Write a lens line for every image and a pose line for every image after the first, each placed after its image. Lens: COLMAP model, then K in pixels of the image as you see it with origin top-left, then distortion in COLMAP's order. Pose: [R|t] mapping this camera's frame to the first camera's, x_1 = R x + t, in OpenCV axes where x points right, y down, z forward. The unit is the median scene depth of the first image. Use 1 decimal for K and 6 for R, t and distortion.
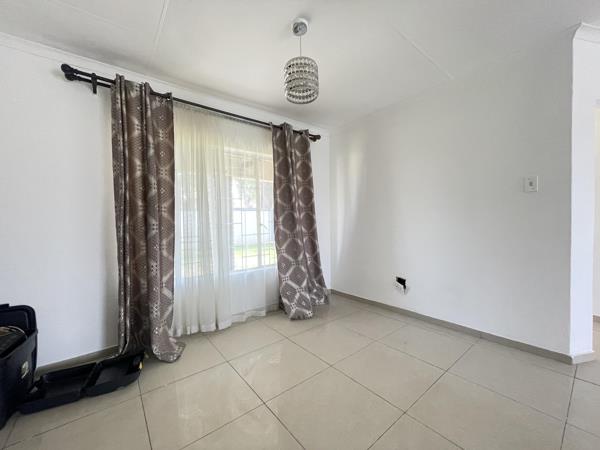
lens RADIAL K [[240.6, 0, 299.0], [0, 240.6, 225.1], [0, 0, 1]] dist [-0.000376, -0.000138]
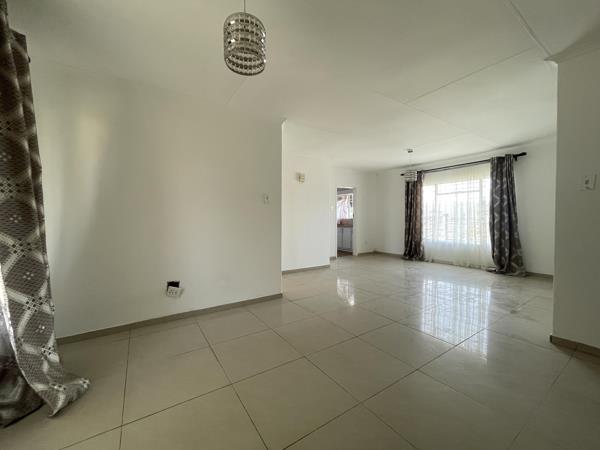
lens RADIAL K [[240.6, 0, 299.0], [0, 240.6, 225.1], [0, 0, 1]] dist [-0.000376, -0.000138]
pose [[0.089225, -0.006539, 0.995990, -0.544633], [0.014997, 0.999874, 0.005221, 0.006830], [-0.995899, 0.014471, 0.089312, 0.520541]]
